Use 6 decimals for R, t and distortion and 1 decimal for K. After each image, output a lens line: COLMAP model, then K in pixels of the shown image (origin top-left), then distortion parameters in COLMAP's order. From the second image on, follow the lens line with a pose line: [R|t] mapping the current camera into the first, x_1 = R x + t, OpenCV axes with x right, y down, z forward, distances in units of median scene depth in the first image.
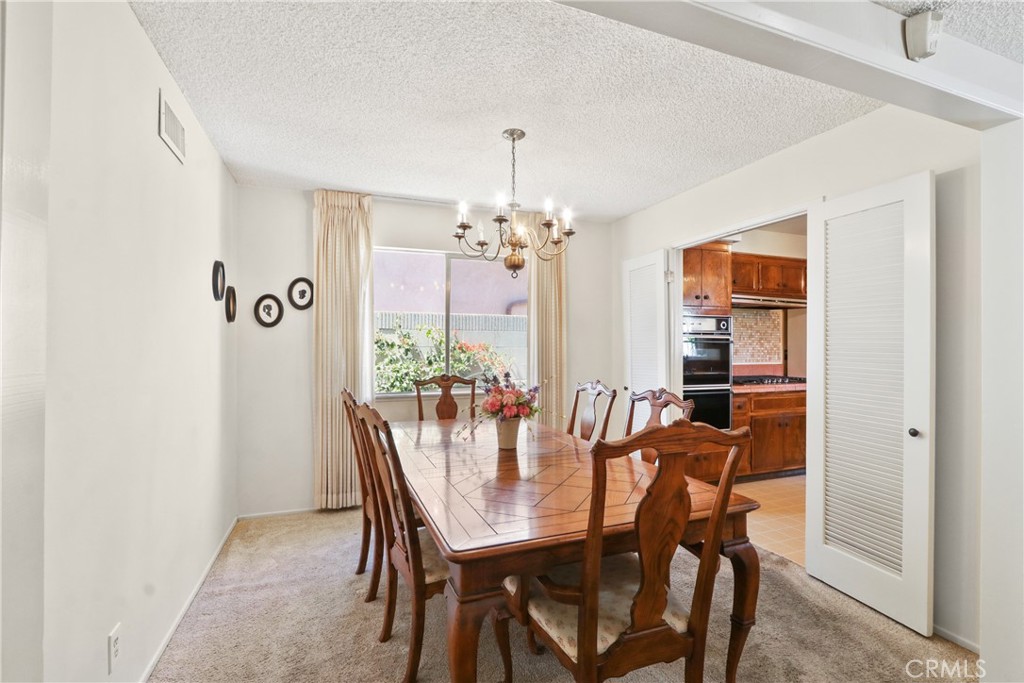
lens RADIAL K [[479.5, 0, 518.0], [0, 479.5, 338.2], [0, 0, 1]] dist [-0.018322, 0.000095]
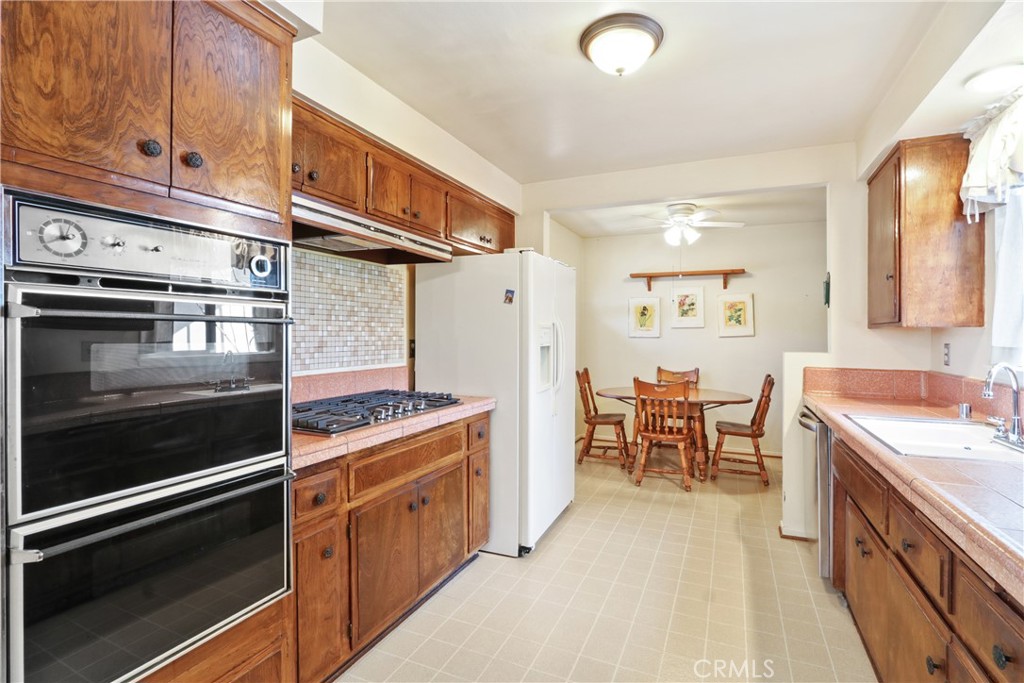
lens RADIAL K [[479.5, 0, 518.0], [0, 479.5, 338.2], [0, 0, 1]] dist [-0.018322, 0.000095]
pose [[0.715188, -0.009594, 0.698866, 0.303303], [-0.007806, 0.999734, 0.021714, 0.010965], [-0.698889, -0.020985, 0.714923, 0.601576]]
